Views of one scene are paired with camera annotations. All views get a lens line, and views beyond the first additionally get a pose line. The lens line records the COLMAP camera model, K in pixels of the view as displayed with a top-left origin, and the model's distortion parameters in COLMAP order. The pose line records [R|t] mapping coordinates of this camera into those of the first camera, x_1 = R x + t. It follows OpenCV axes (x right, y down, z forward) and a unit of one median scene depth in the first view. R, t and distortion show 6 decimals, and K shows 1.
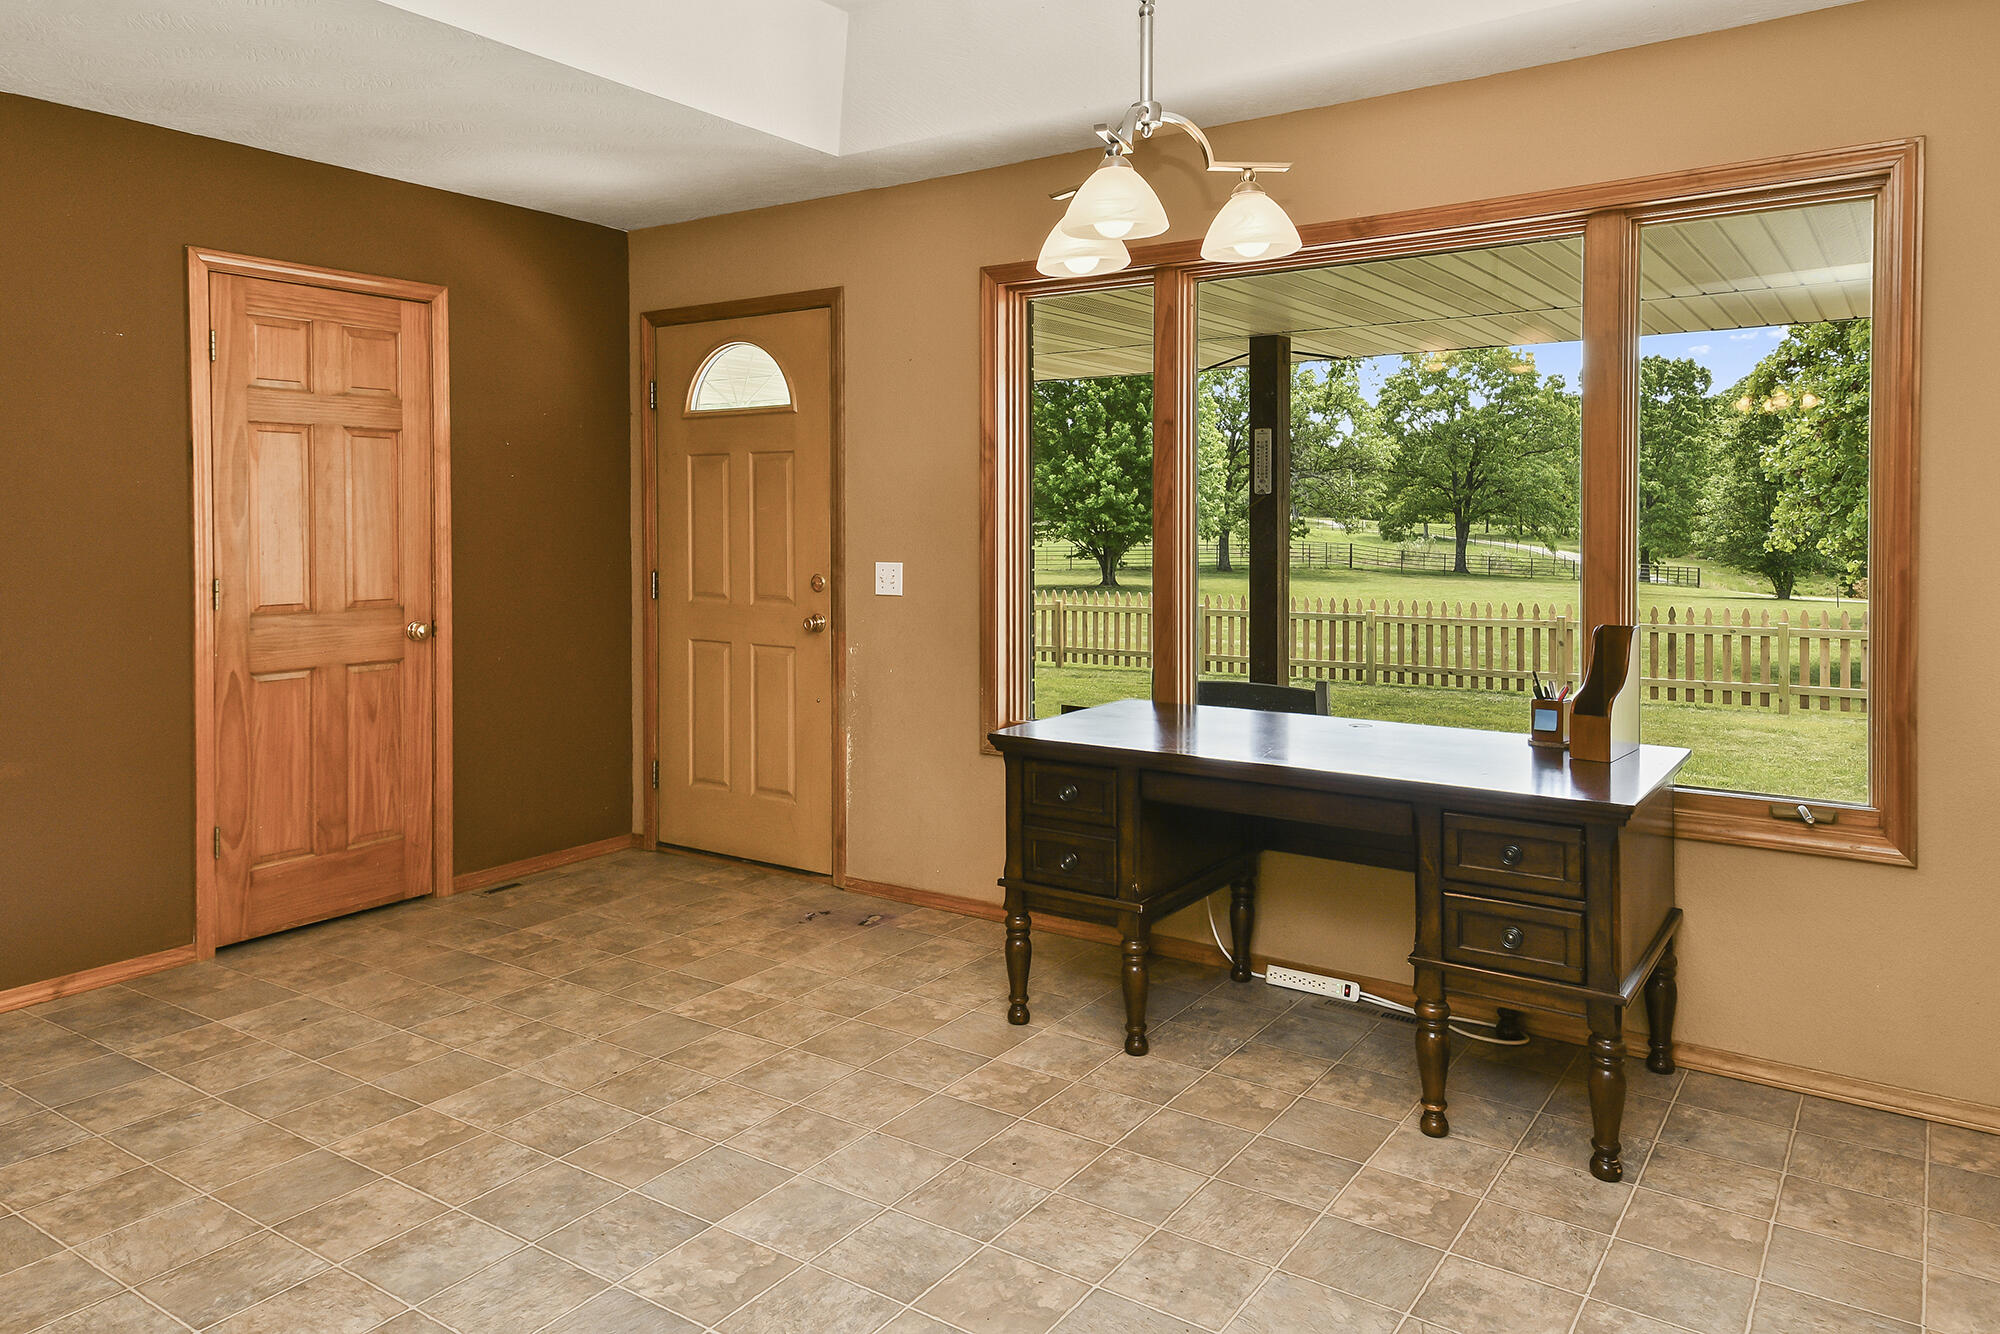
lens RADIAL K [[1343.0, 0, 1000.0], [0, 1343.0, 667.0], [0, 0, 1]] dist [0.067287, 0.000282]
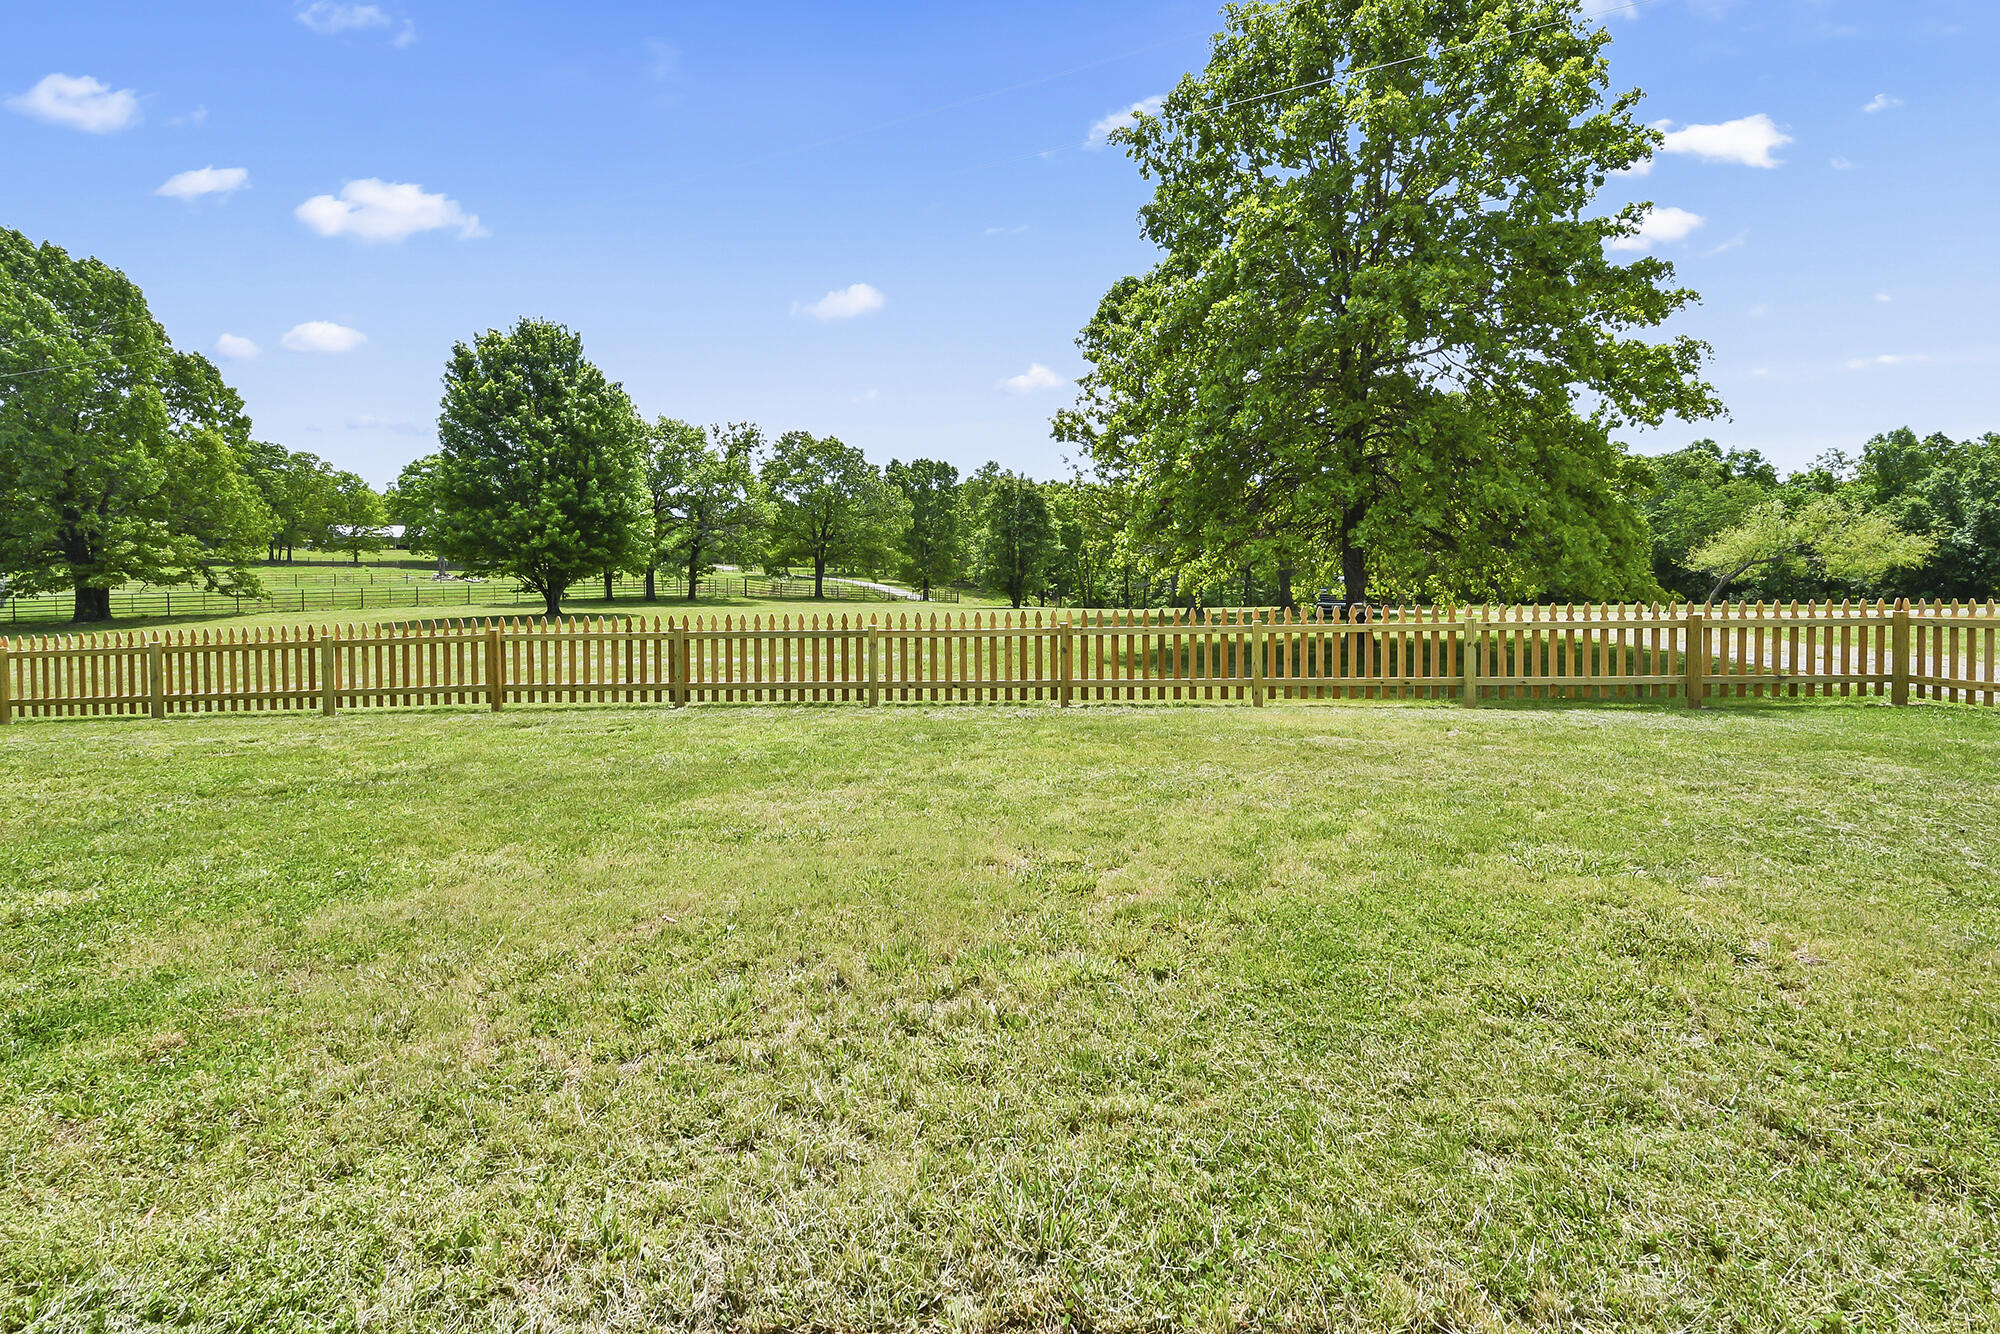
lens RADIAL K [[937.8, 0, 999.9], [0, 937.8, 526.6], [0, 0, 1]] dist [0.010114, 0.000064]
pose [[0.864654, 0.008419, 0.502298, 0.006716], [0.065888, 0.989322, -0.130001, -0.005374], [-0.498029, 0.145501, 0.854866, 0.111046]]
